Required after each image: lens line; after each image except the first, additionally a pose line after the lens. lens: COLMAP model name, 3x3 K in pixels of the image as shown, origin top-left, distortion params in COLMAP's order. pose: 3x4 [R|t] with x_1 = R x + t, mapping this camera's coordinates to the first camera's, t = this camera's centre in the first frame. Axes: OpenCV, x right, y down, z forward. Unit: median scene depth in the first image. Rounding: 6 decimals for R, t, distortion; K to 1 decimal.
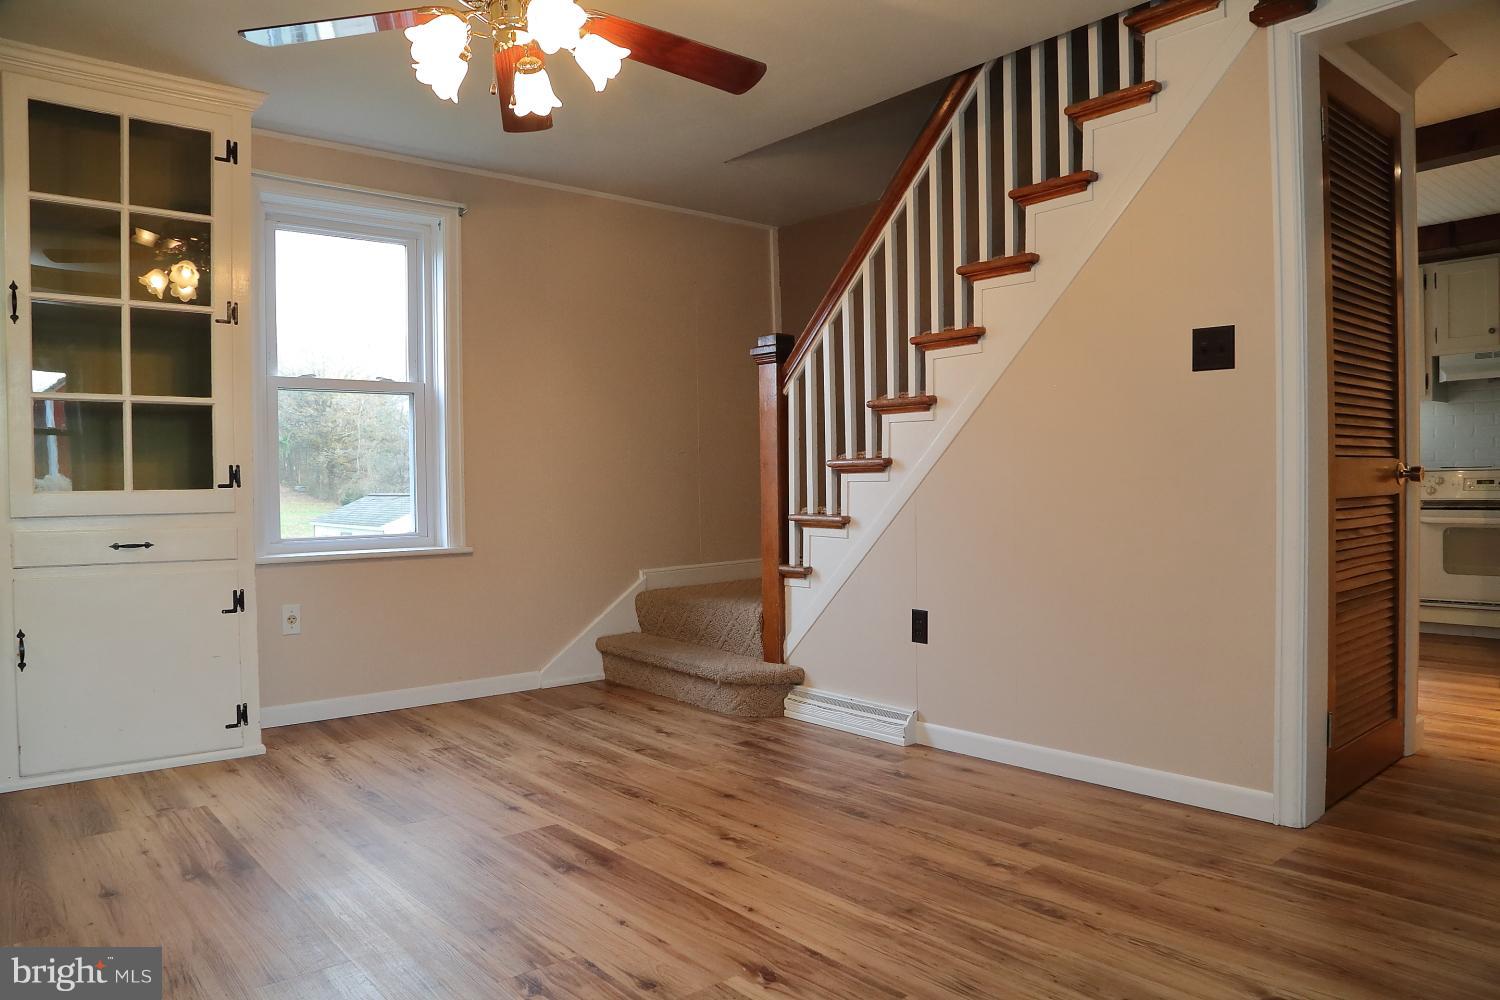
lens RADIAL K [[1015.0, 0, 741.0], [0, 1015.0, 511.0], [0, 0, 1]] dist [-0.136948, 0.067265]
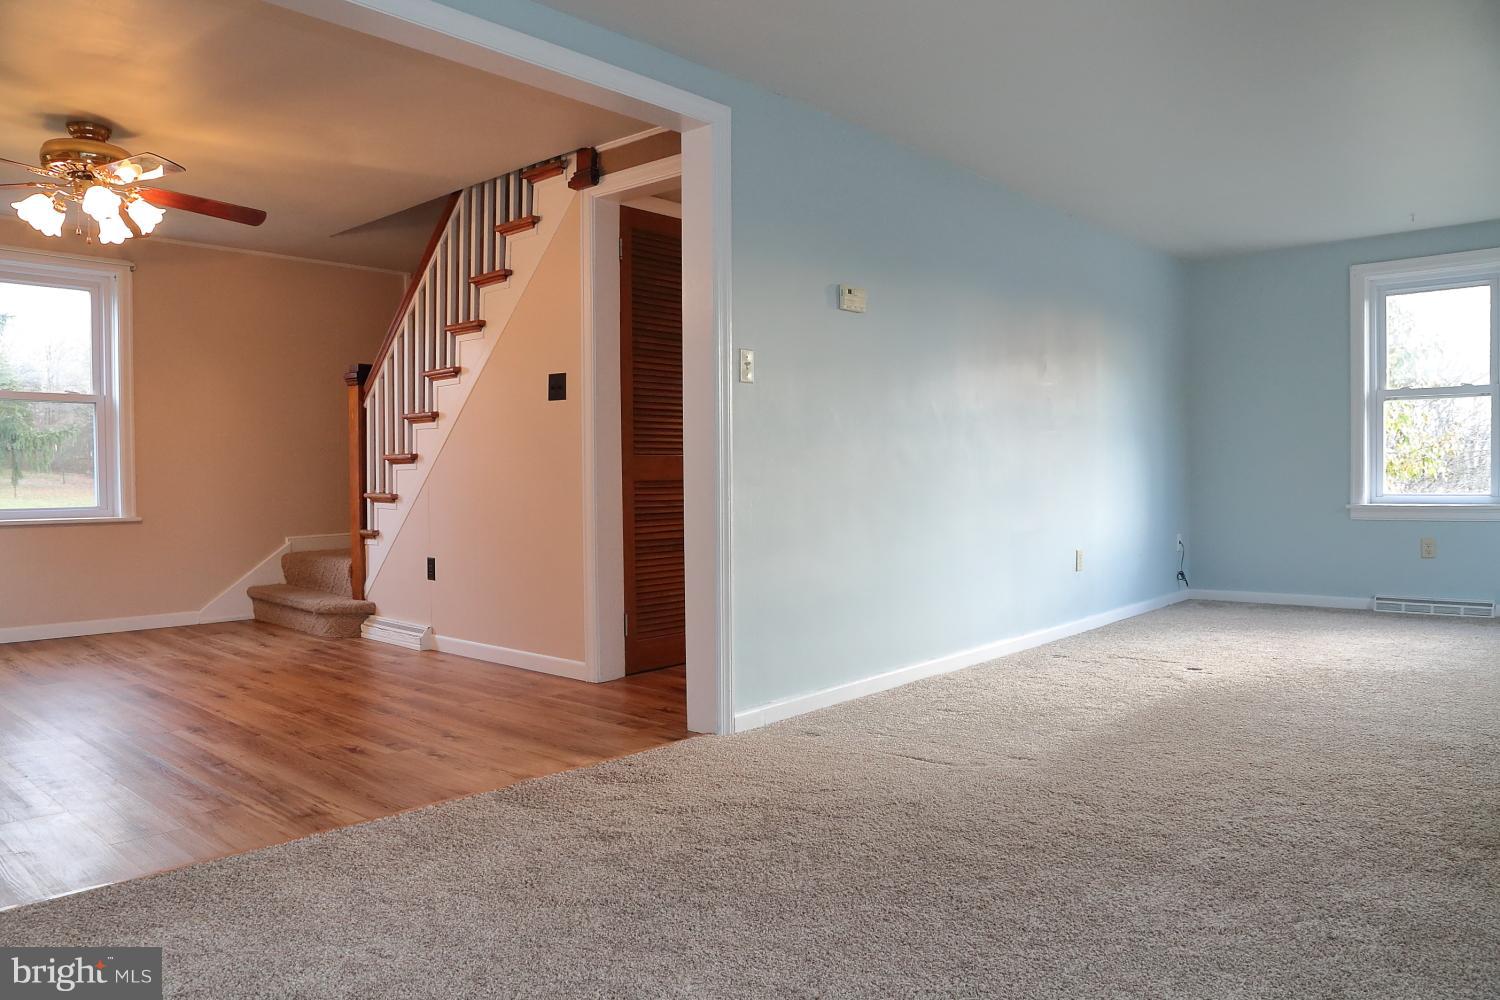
lens RADIAL K [[1015.0, 0, 741.0], [0, 1015.0, 511.0], [0, 0, 1]] dist [-0.136948, 0.067265]
pose [[0.987517, 0.003881, 0.157466, 0.395036], [-0.004661, 0.999979, 0.004580, 0.021823], [-0.157445, -0.005257, 0.987514, -0.512173]]
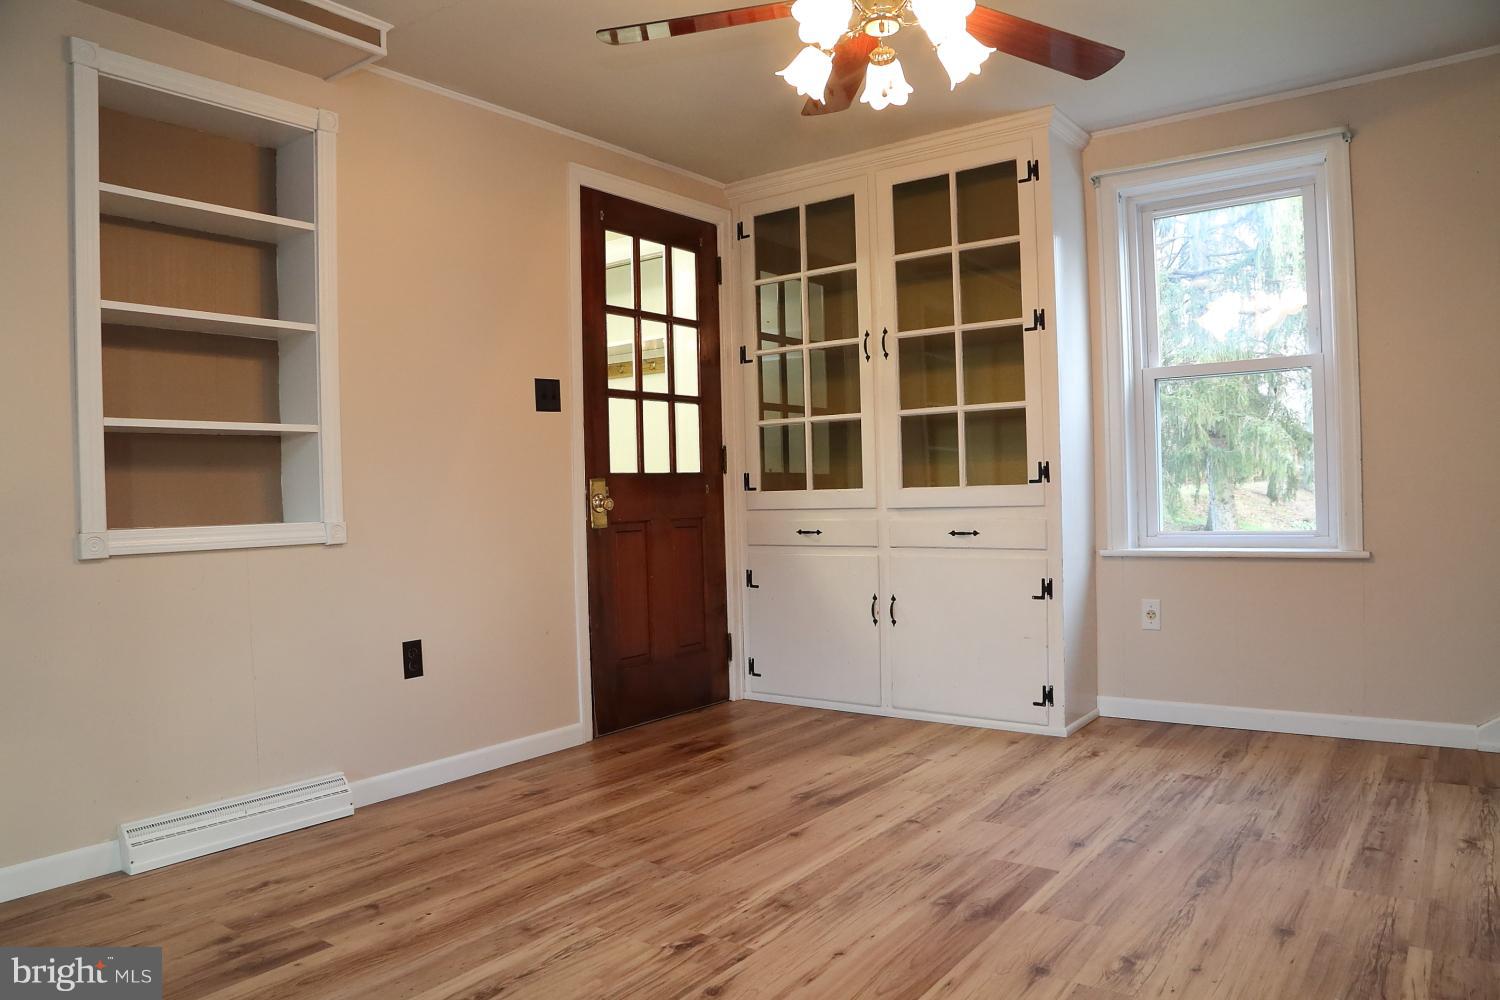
lens RADIAL K [[1015.0, 0, 741.0], [0, 1015.0, 511.0], [0, 0, 1]] dist [-0.136948, 0.067265]
pose [[0.224408, 0.019162, -0.974307, 0.452432], [-0.000133, 0.999807, 0.019633, -0.013790], [0.974495, -0.004277, 0.224368, 0.414068]]
